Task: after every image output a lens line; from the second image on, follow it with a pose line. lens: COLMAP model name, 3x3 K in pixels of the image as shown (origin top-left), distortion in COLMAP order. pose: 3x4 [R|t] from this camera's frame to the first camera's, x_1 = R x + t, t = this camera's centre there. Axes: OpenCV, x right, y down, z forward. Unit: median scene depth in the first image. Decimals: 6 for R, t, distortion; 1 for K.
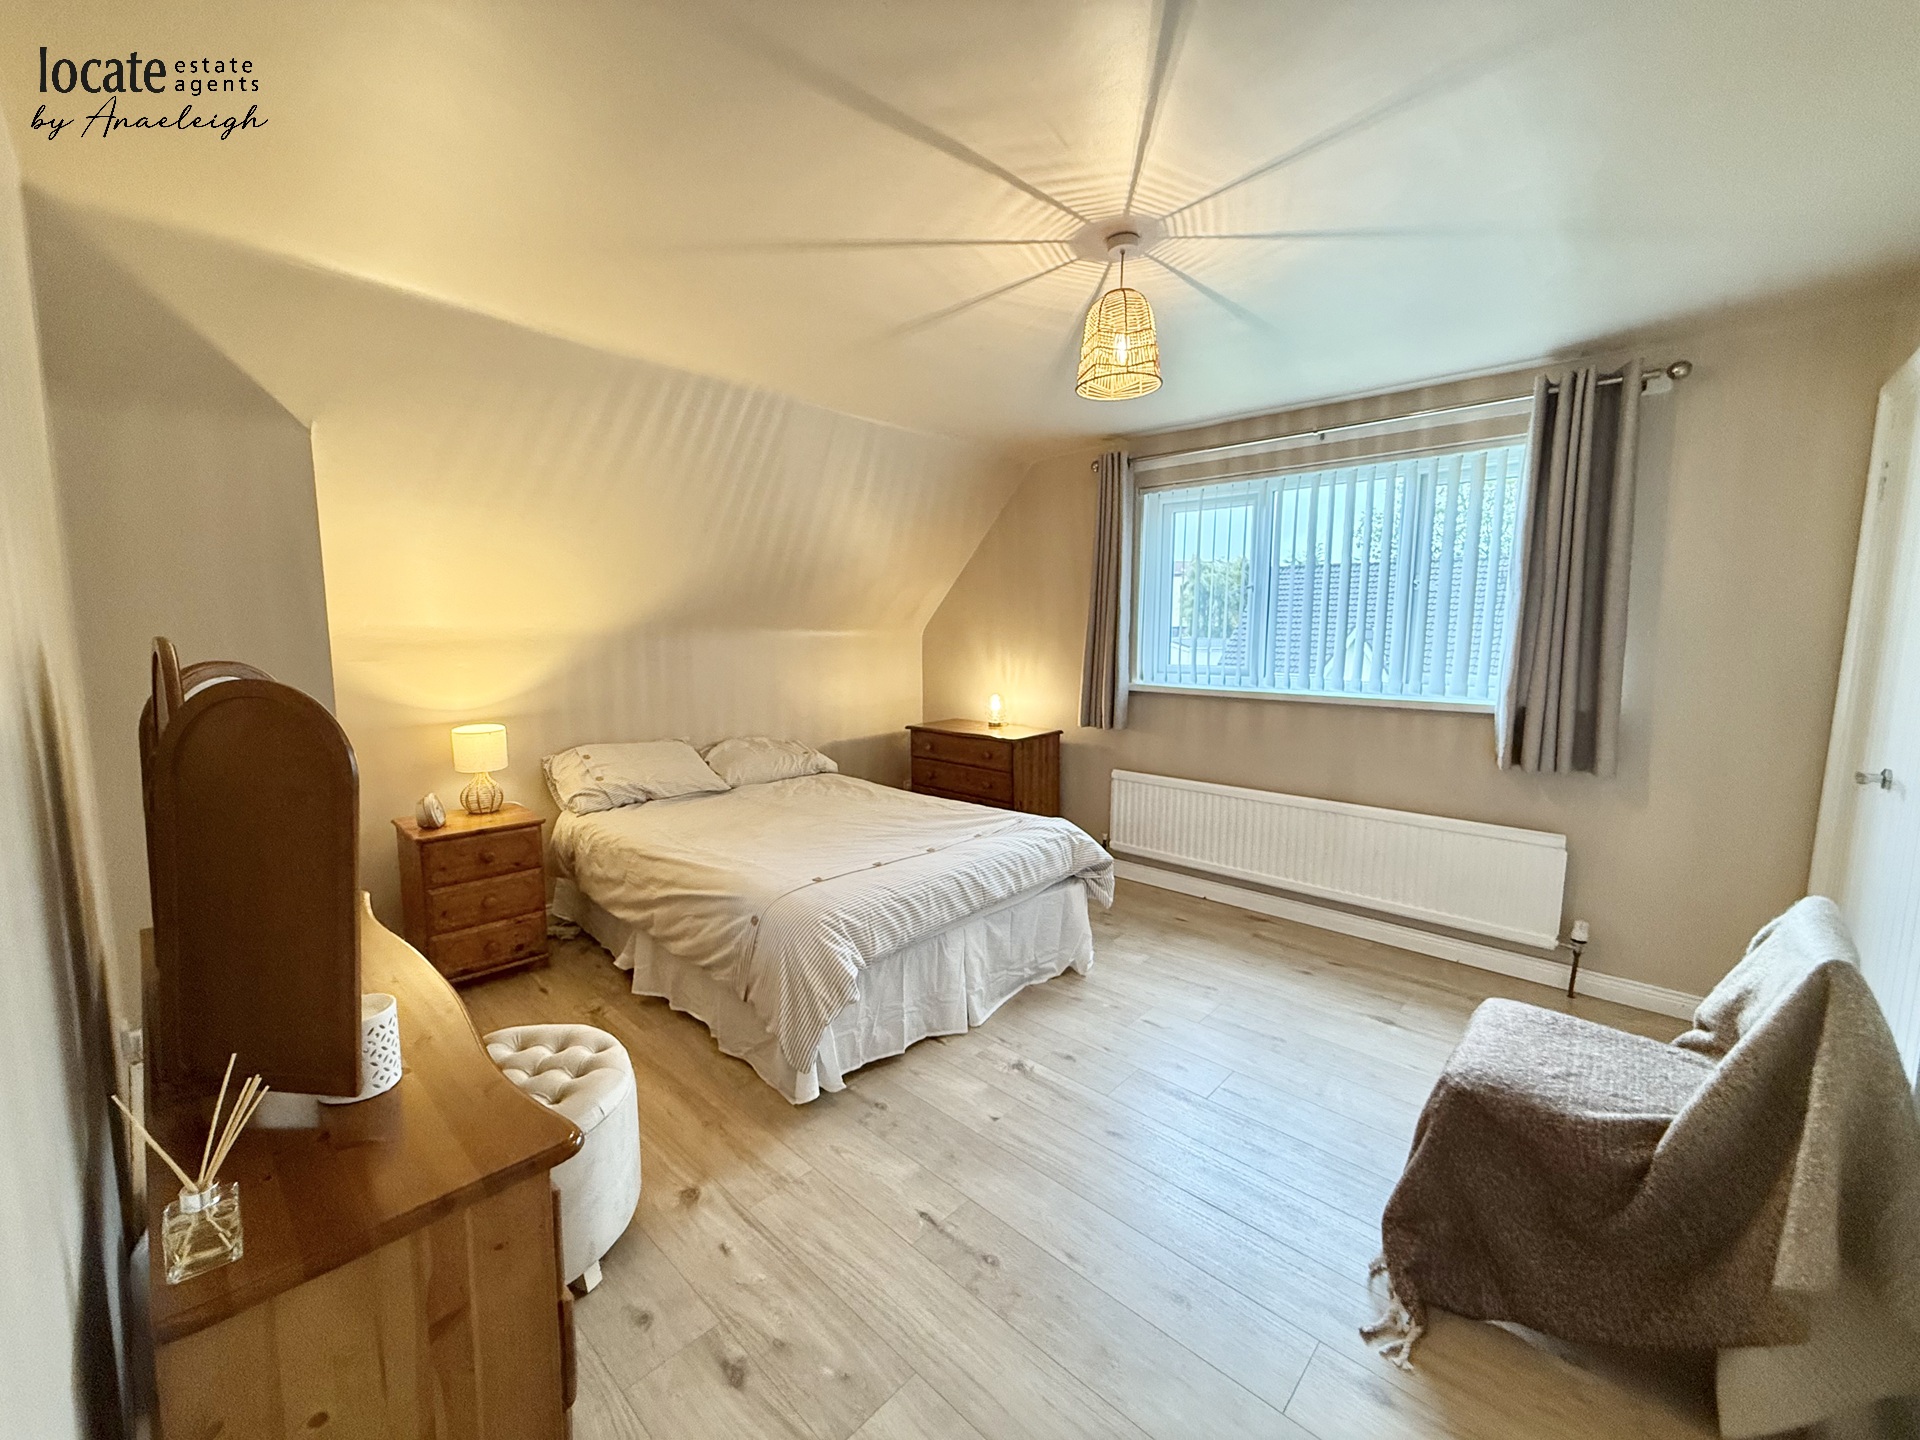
lens RADIAL K [[762.1, 0, 959.0], [0, 762.1, 724.9], [0, 0, 1]] dist [-0.000166, 0.000168]
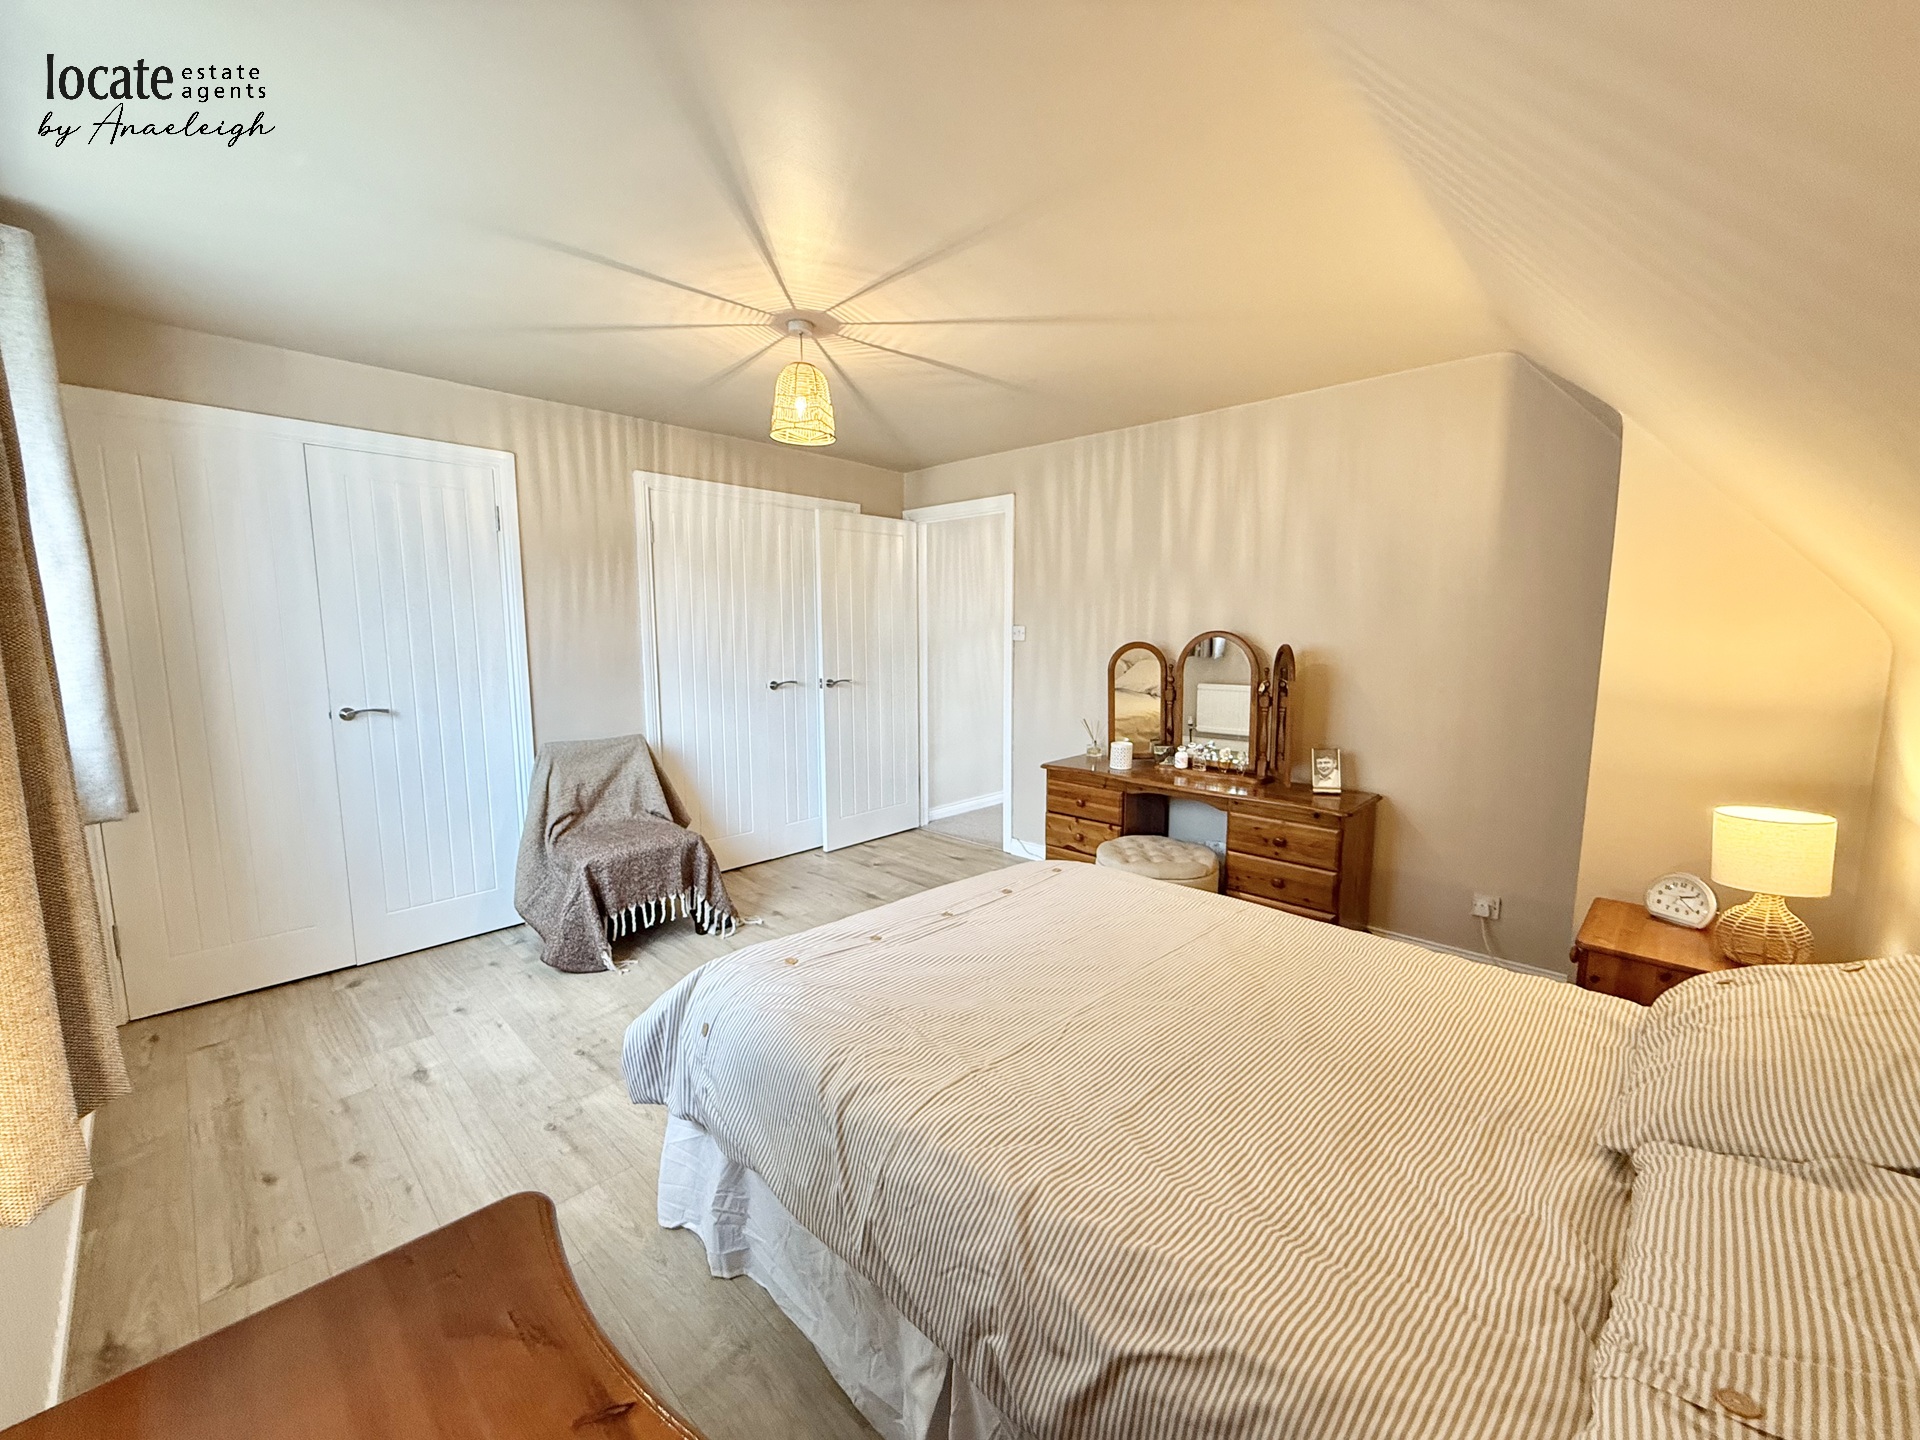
lens RADIAL K [[761.7, 0, 954.3], [0, 761.7, 720.6], [0, 0, 1]] dist [0.000035, 0.000136]
pose [[-0.999583, -0.010356, 0.026958, -0.075978], [-0.003311, 0.968432, 0.249255, -0.262917], [-0.028688, 0.249062, -0.968063, 2.090469]]
